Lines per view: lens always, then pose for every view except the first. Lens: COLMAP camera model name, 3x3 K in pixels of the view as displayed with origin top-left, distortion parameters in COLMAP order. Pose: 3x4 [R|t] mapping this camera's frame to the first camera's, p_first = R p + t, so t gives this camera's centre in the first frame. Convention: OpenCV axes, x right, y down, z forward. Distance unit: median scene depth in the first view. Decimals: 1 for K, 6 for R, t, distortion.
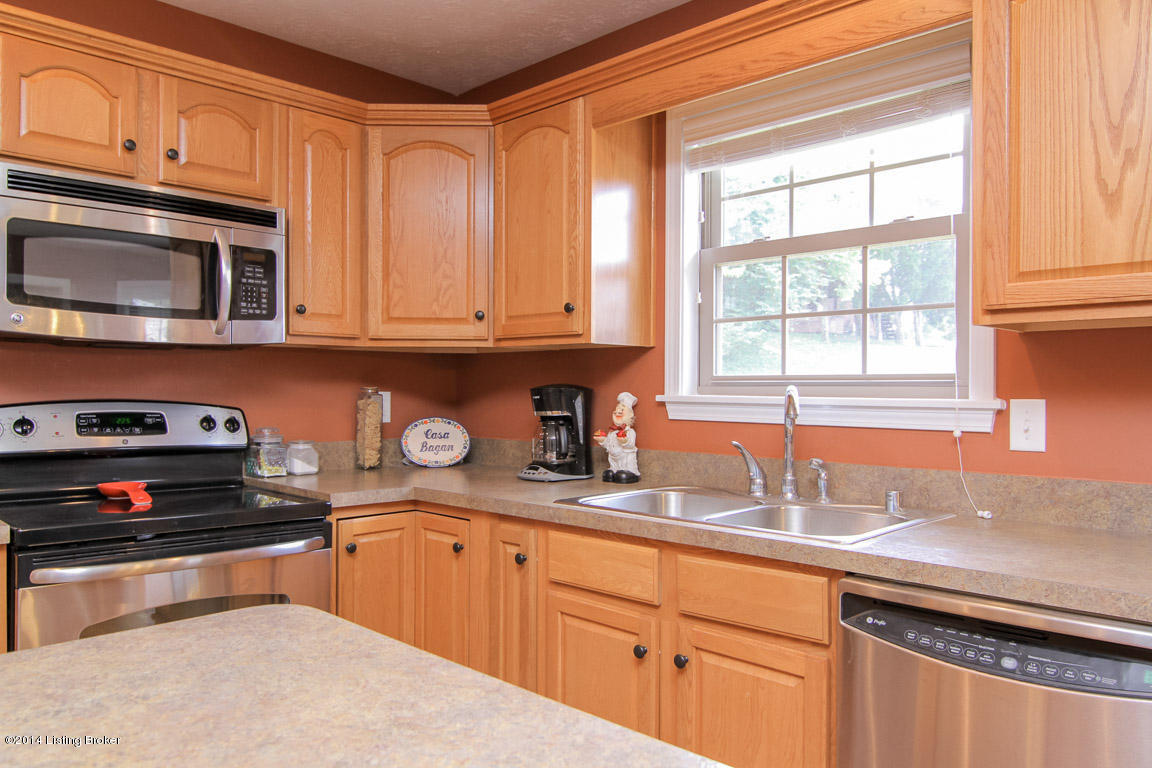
lens RADIAL K [[840.0, 0, 576.0], [0, 840.0, 384.0], [0, 0, 1]] dist [0.002629, 0.000857]
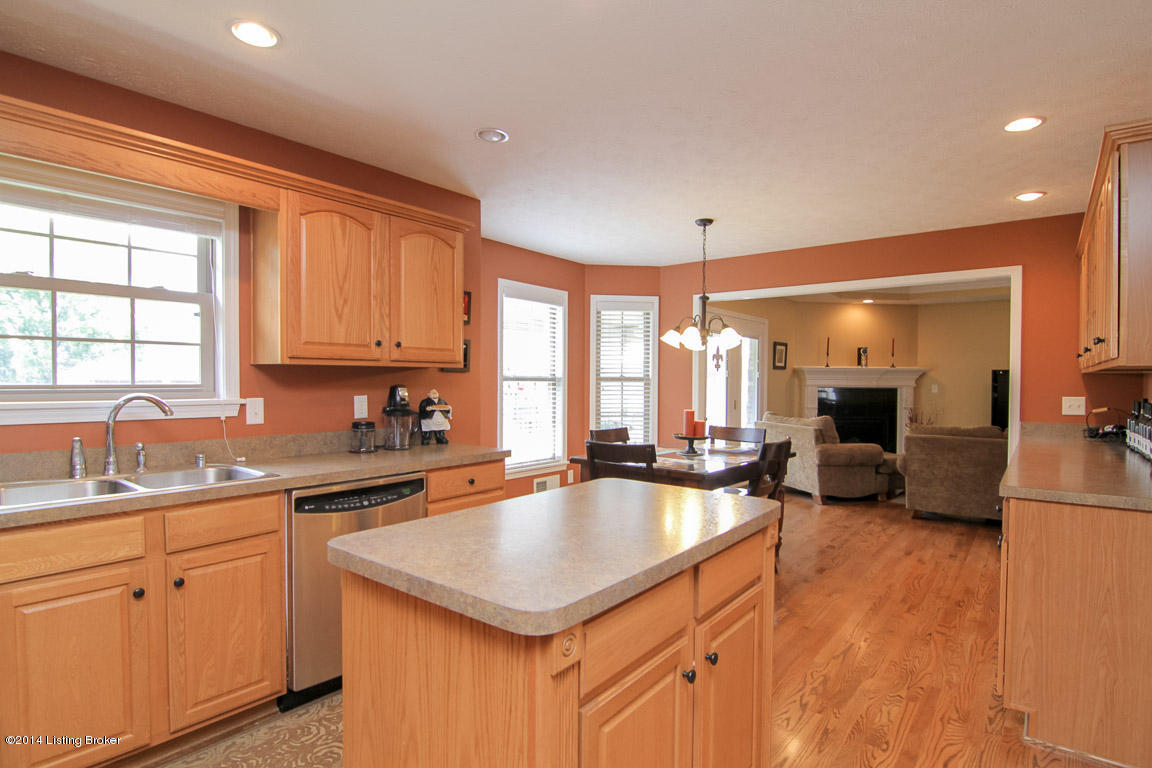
lens RADIAL K [[599.9, 0, 576.0], [0, 599.9, 384.0], [0, 0, 1]] dist [0.001256, 0.000060]
pose [[-0.095809, -0.014141, 0.995299, -0.699416], [-0.010106, 0.999861, 0.013233, -0.030921], [-0.995348, -0.008790, -0.095938, 0.279596]]
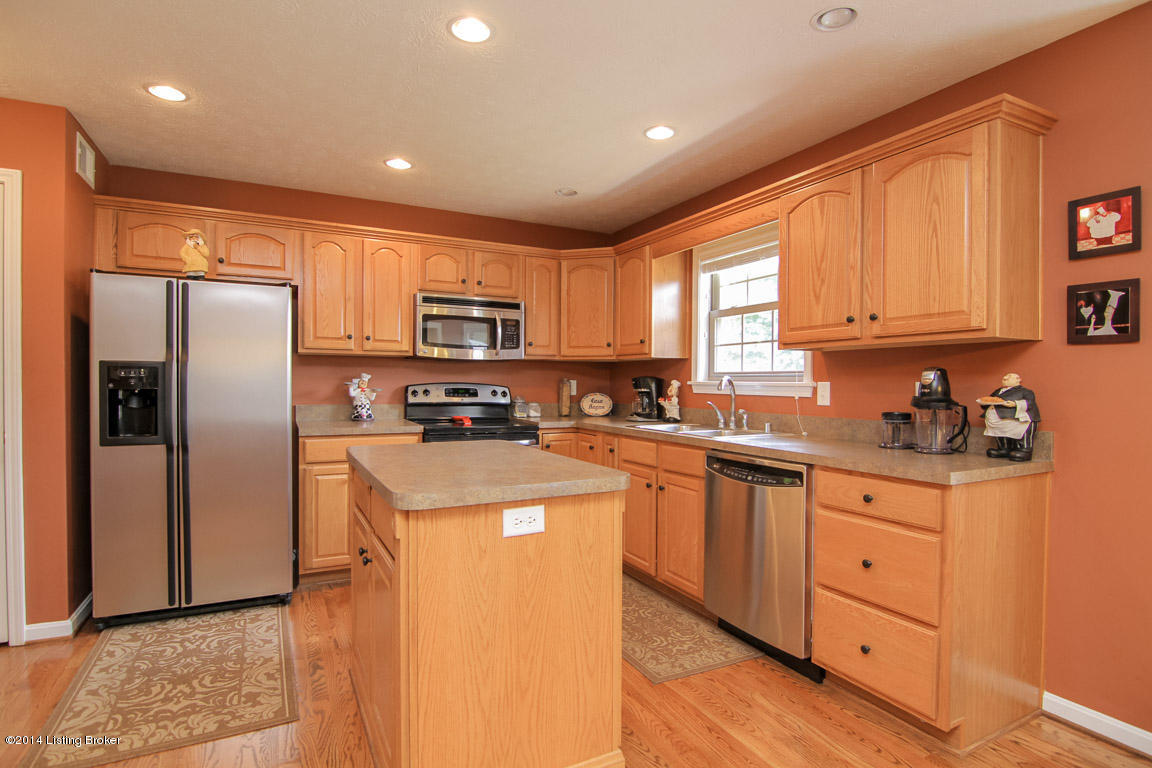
lens RADIAL K [[573.9, 0, 576.0], [0, 573.9, 384.0], [0, 0, 1]] dist [-0.001974, -0.000063]
pose [[0.950888, 0.003427, -0.309518, 0.285956], [-0.001294, 0.999974, 0.007096, 0.010075], [0.309534, -0.006346, 0.950867, -0.471564]]
